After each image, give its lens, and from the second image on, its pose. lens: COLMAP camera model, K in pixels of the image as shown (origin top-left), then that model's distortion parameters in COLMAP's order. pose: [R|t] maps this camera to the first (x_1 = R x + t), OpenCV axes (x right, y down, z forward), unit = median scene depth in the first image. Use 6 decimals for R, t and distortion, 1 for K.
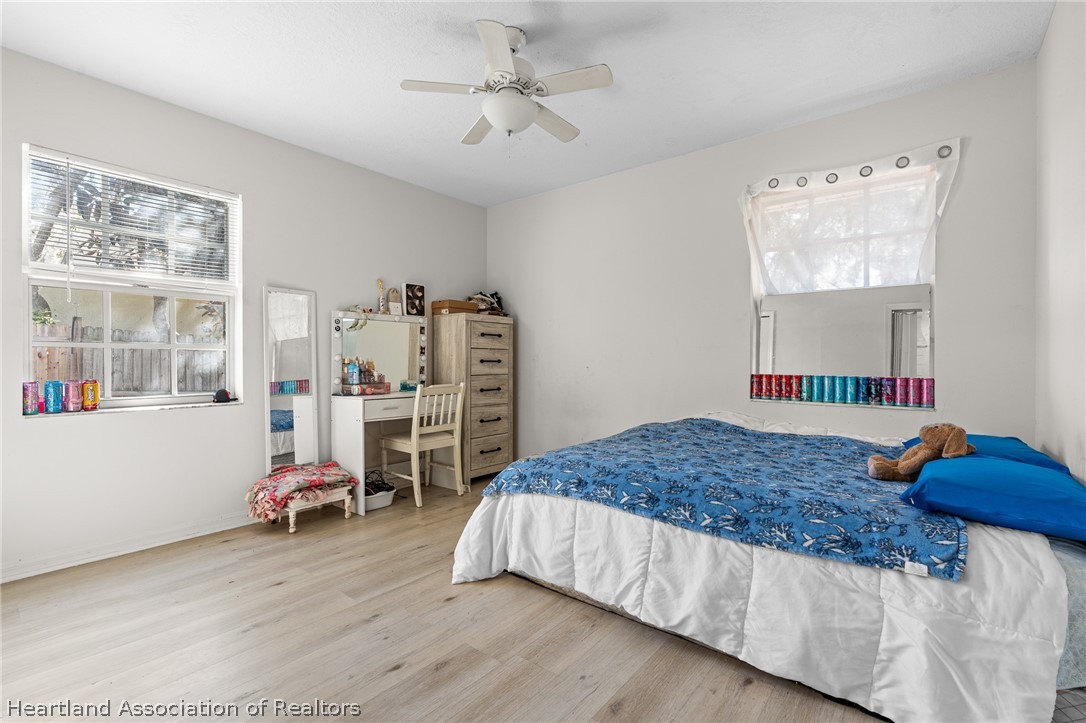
lens RADIAL K [[491.7, 0, 544.9], [0, 491.7, 359.6], [0, 0, 1]] dist [-0.004319, 0.001200]
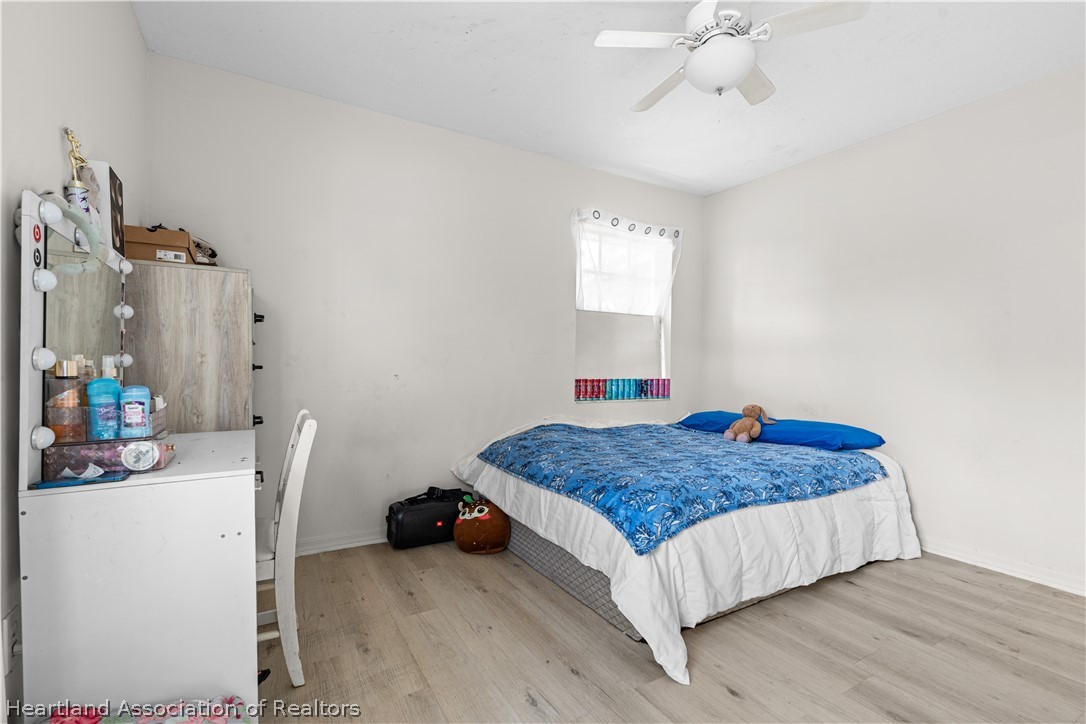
lens RADIAL K [[489.4, 0, 543.0], [0, 489.4, 379.4], [0, 0, 1]] dist [-0.002762, 0.000045]
pose [[0.349943, -0.024503, 0.936450, -0.729634], [-0.007092, 0.999560, 0.028804, -0.001726], [-0.936744, -0.016721, 0.349616, 0.765474]]
